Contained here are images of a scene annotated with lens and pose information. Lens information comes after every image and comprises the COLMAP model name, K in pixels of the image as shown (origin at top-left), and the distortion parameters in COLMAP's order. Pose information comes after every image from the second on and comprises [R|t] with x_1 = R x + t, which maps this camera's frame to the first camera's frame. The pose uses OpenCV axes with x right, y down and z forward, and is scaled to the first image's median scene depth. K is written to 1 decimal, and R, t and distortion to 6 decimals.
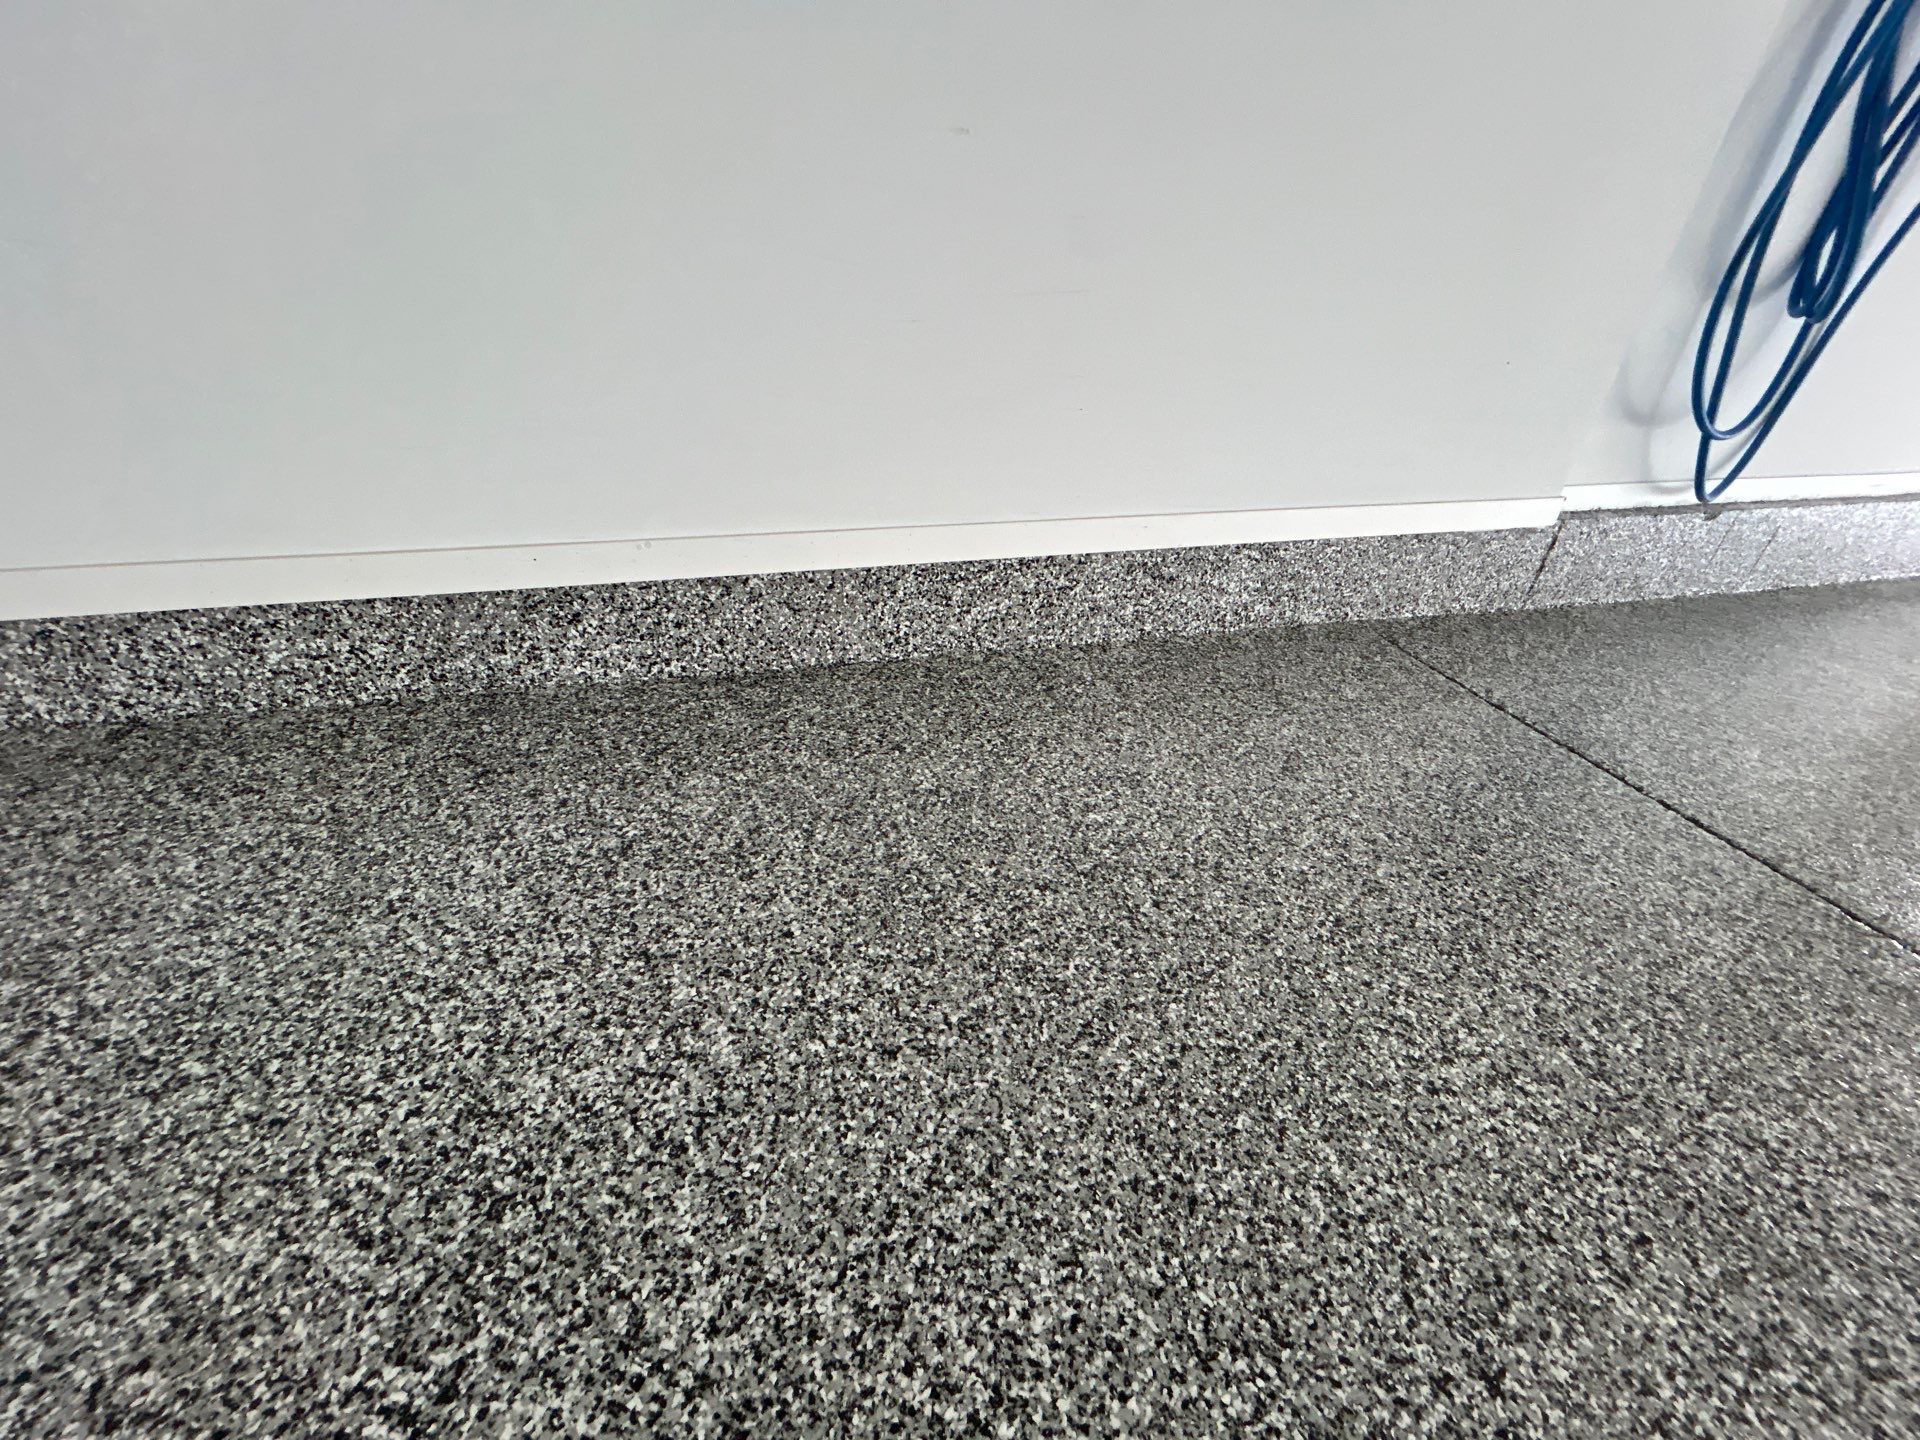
lens RADIAL K [[765.2, 0, 957.2], [0, 765.2, 716.2], [0, 0, 1]] dist [0.006857, -0.003052]
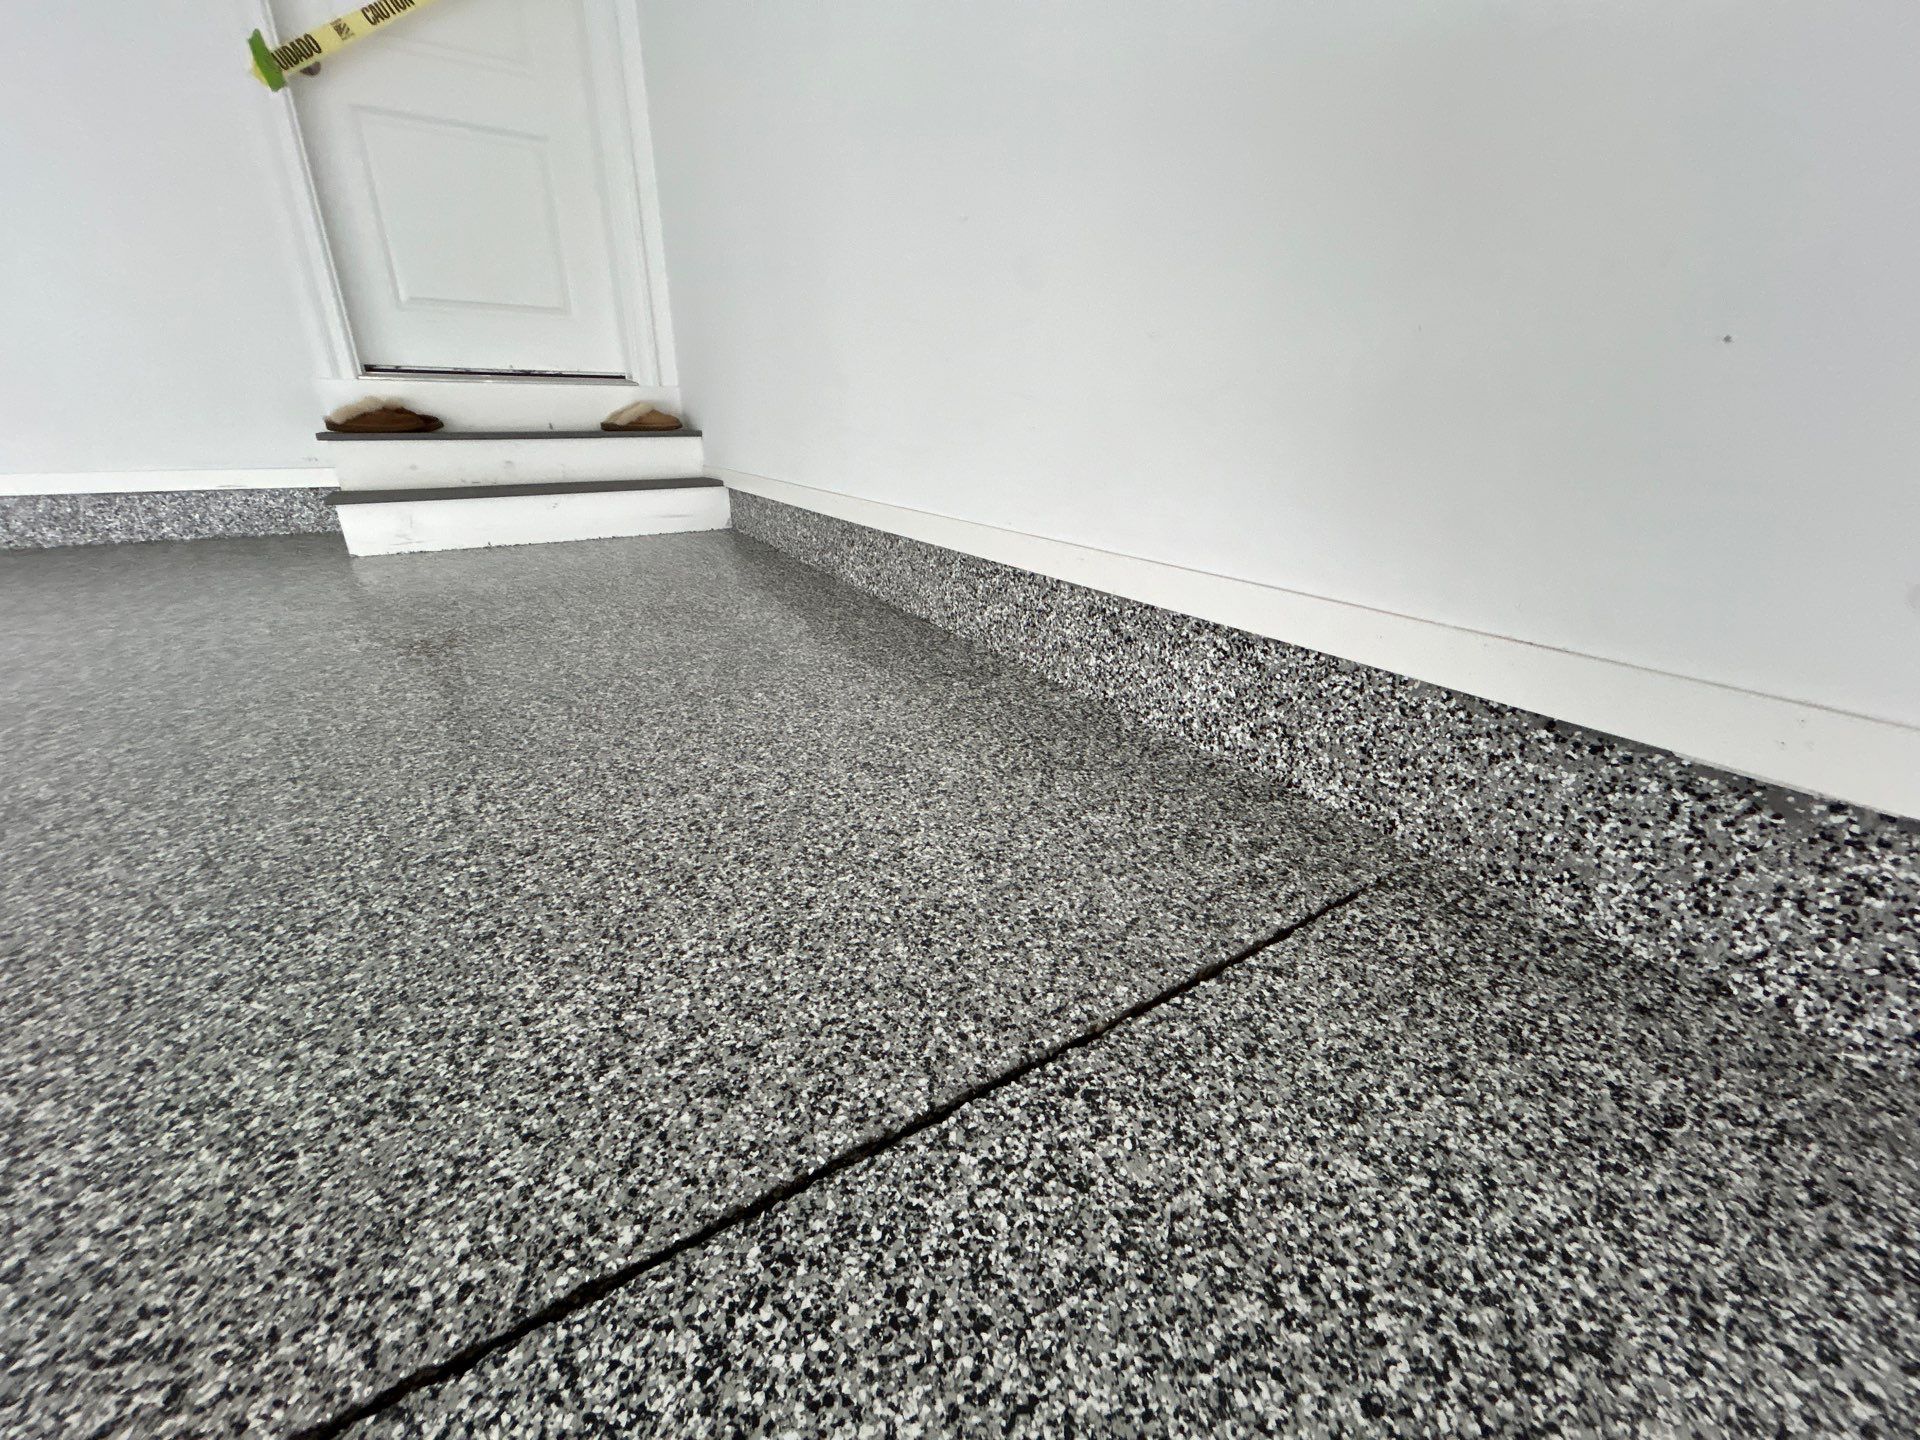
lens RADIAL K [[770.5, 0, 961.0], [0, 770.5, 713.0], [0, 0, 1]] dist [0.001041, -0.000230]
pose [[0.251751, 0.302002, -0.919465, 1.485596], [-0.508794, 0.849477, 0.139706, -0.196737], [0.823256, 0.432647, 0.367513, 0.839649]]
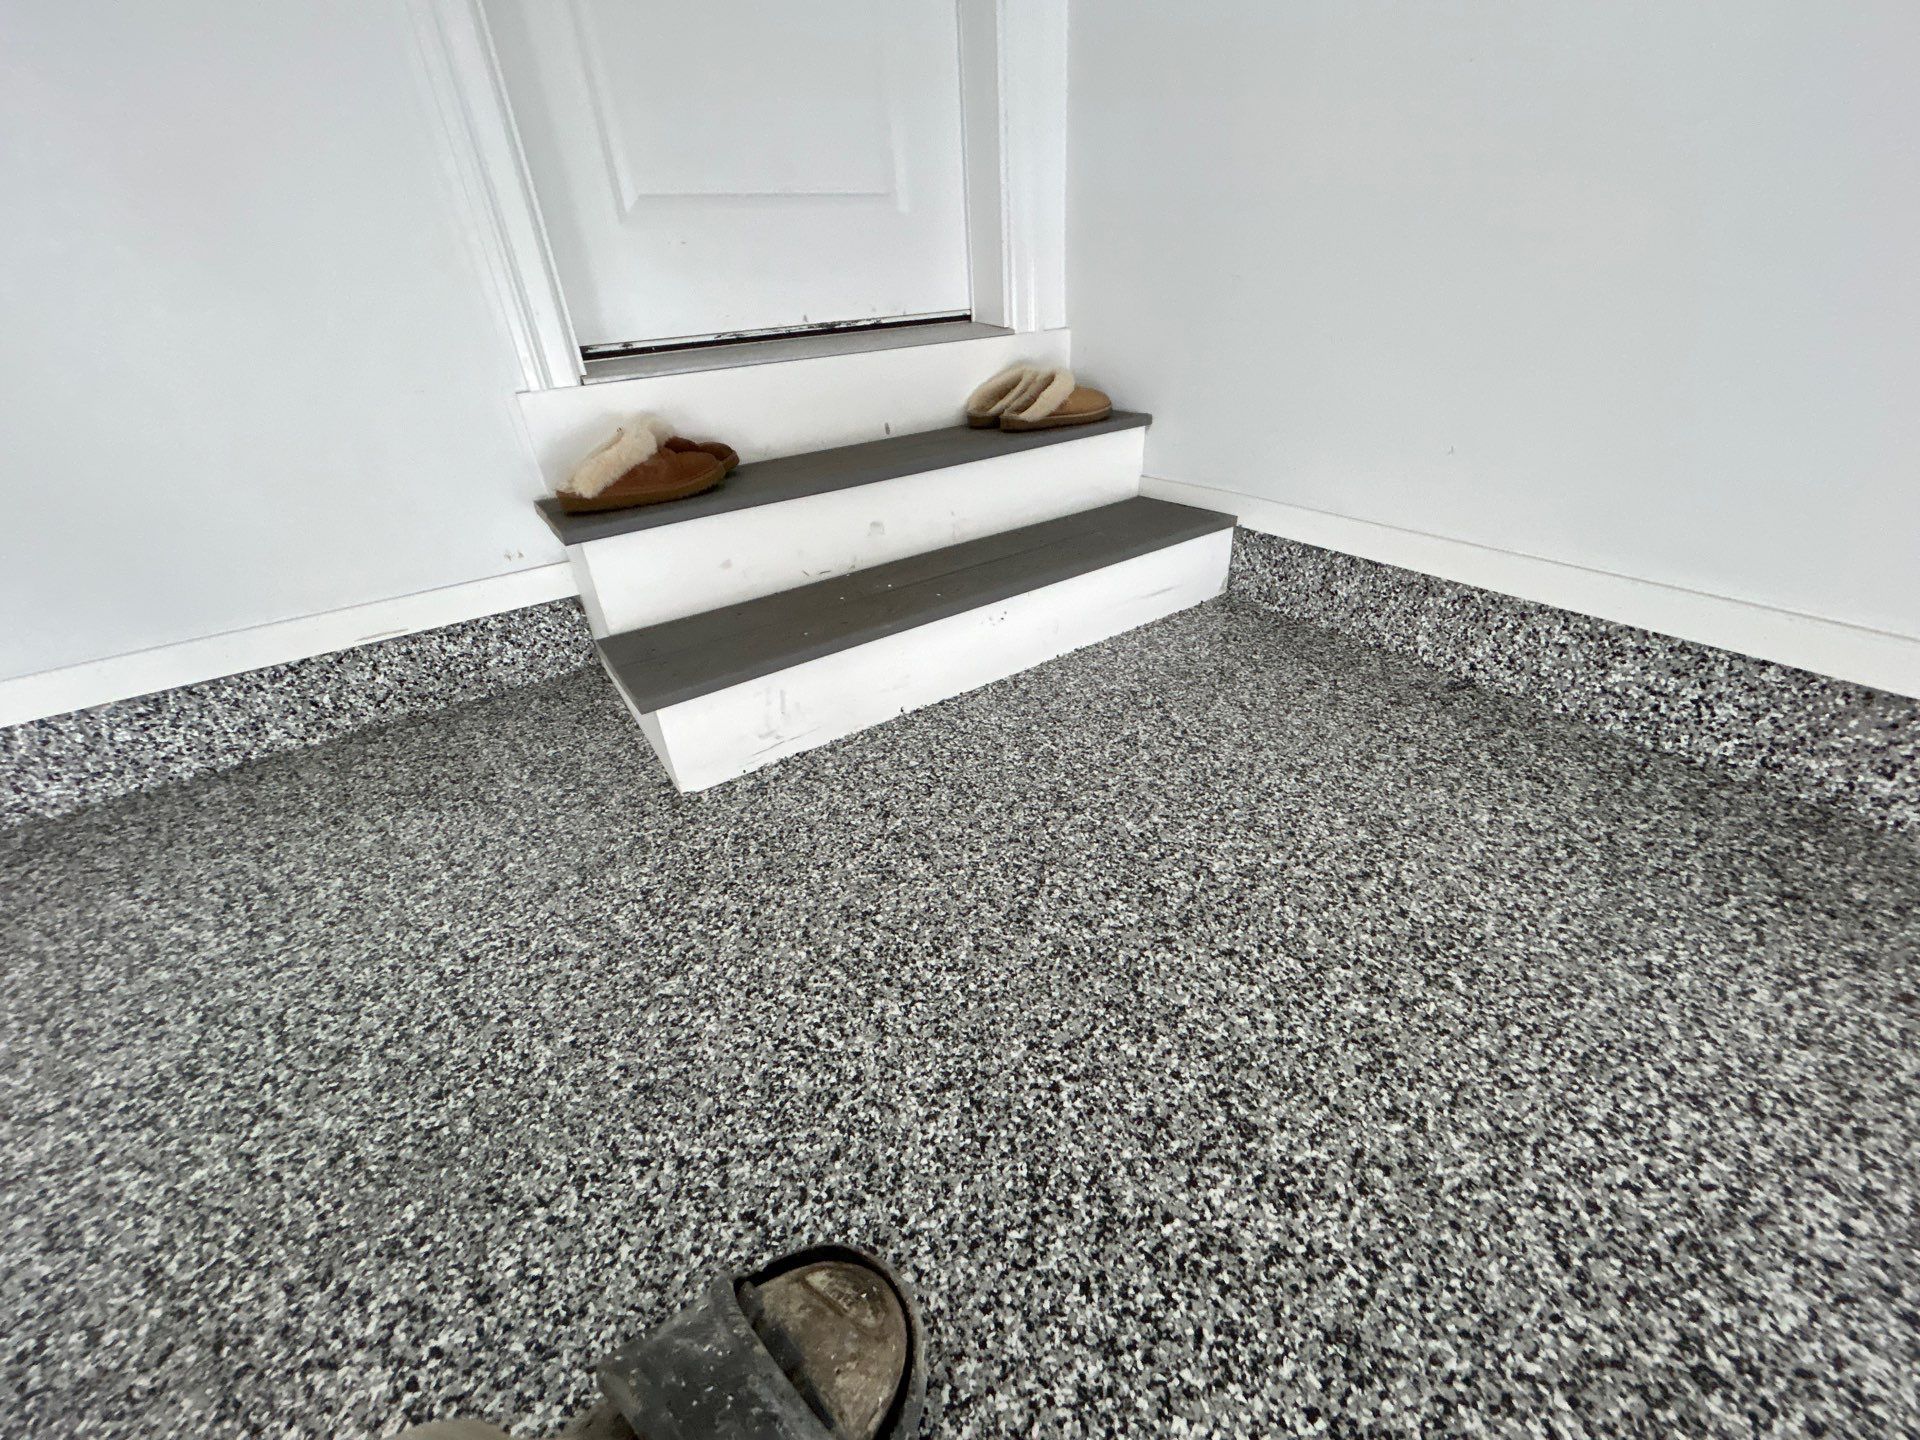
lens RADIAL K [[770.5, 0, 961.0], [0, 770.5, 713.0], [0, 0, 1]] dist [0.001041, -0.000230]
pose [[0.273021, 0.415654, -0.867578, -0.220136], [-0.444913, 0.854153, 0.269211, 0.080329], [0.852943, 0.312496, 0.418132, -0.179189]]
